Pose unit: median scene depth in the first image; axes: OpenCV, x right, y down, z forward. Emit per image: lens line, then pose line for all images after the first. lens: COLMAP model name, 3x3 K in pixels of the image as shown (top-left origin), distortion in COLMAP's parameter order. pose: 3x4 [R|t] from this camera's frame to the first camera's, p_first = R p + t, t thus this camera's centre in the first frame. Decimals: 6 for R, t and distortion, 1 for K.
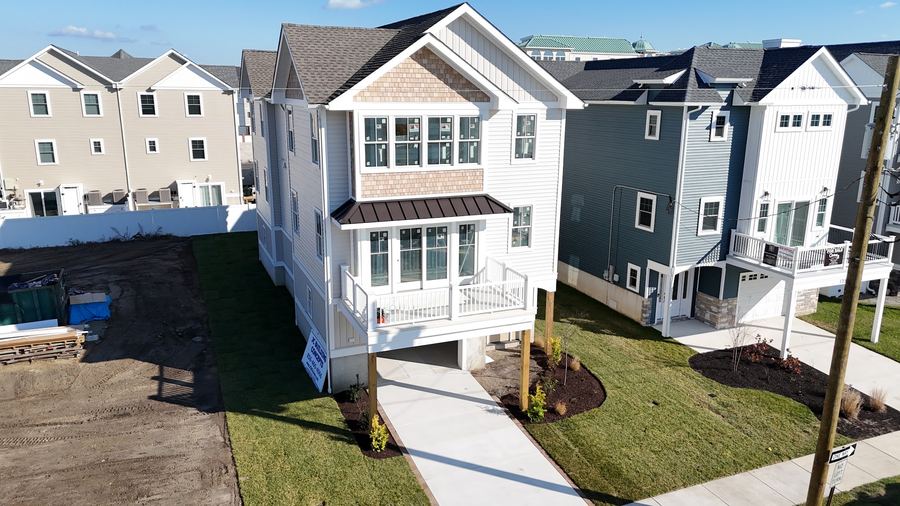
lens RADIAL K [[664.4, 0, 453.1], [0, 664.4, 258.9], [0, 0, 1]] dist [0.027404, 0.000474]
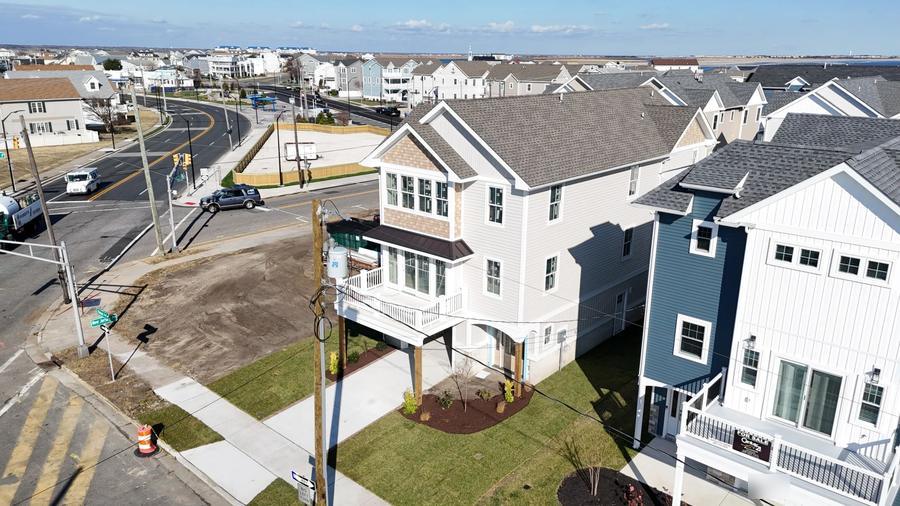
lens RADIAL K [[664.4, 0, 451.2], [0, 664.4, 248.5], [0, 0, 1]] dist [0.027404, 0.000474]
pose [[0.424519, 0.251234, -0.869865, 1.134454], [-0.229454, 0.959221, 0.165062, -0.286820], [0.875862, 0.129522, 0.464854, 0.380343]]
